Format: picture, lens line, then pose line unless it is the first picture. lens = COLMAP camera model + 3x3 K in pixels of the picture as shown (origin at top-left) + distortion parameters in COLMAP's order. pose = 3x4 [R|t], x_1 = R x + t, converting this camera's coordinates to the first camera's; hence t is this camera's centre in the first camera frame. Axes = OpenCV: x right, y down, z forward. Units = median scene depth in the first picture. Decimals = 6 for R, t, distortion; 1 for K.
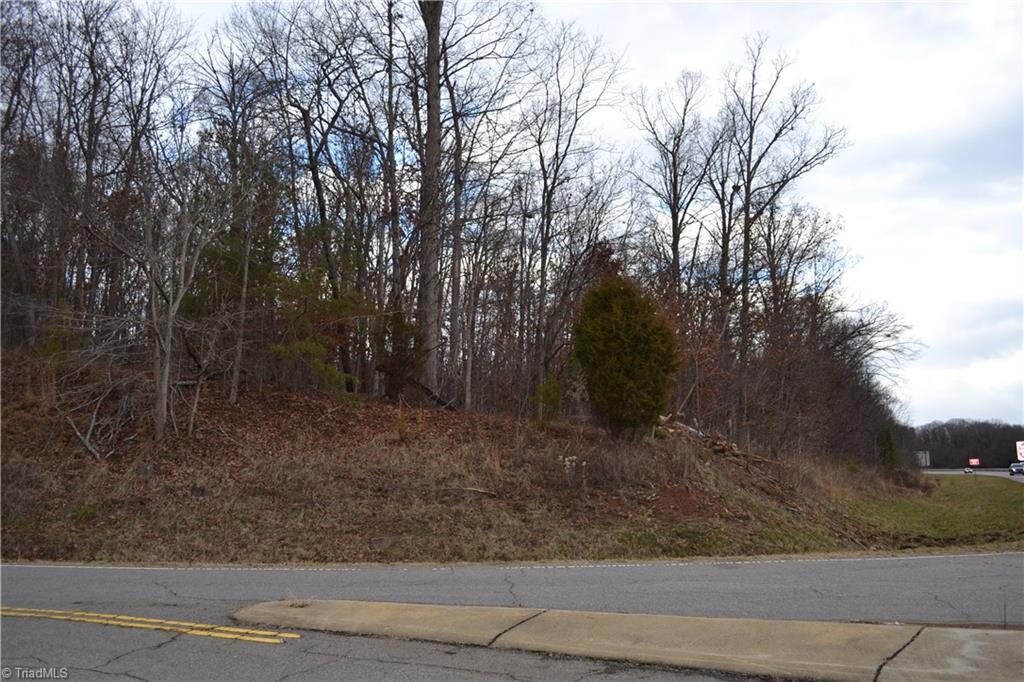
lens RADIAL K [[807.6, 0, 503.7], [0, 807.6, 342.7], [0, 0, 1]] dist [-0.061641, 0.007344]
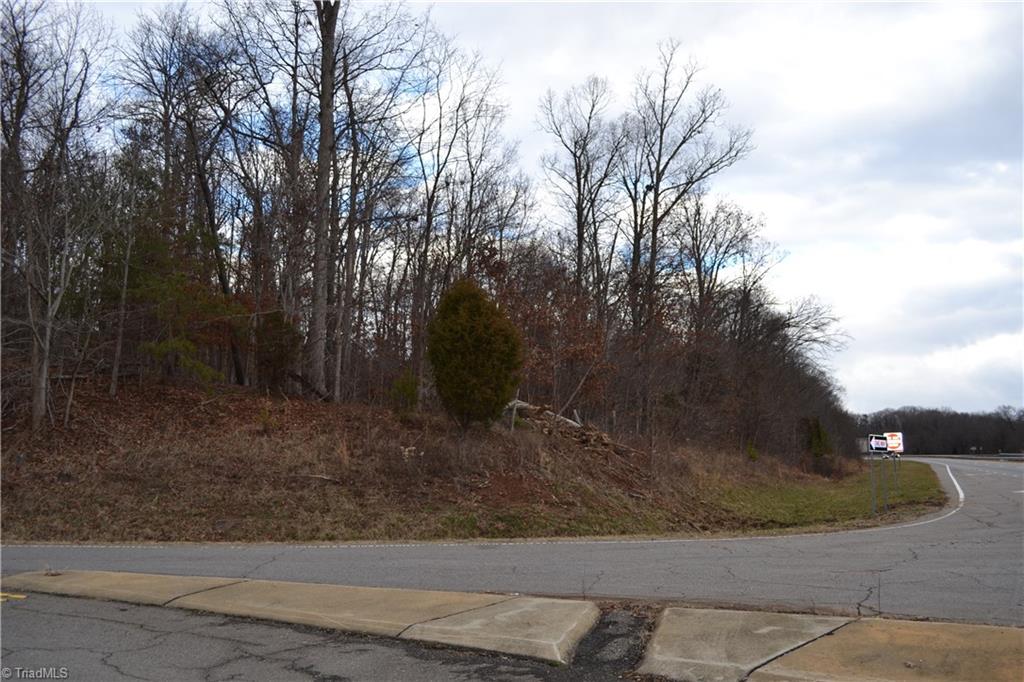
lens RADIAL K [[807.6, 0, 519.8], [0, 807.6, 340.6], [0, 0, 1]] dist [-0.061641, 0.007344]
pose [[0.999414, 0.006633, 0.033593, 0.184455], [-0.007237, 0.999814, 0.017892, -0.023447], [-0.033468, -0.018124, 0.999275, -0.094628]]
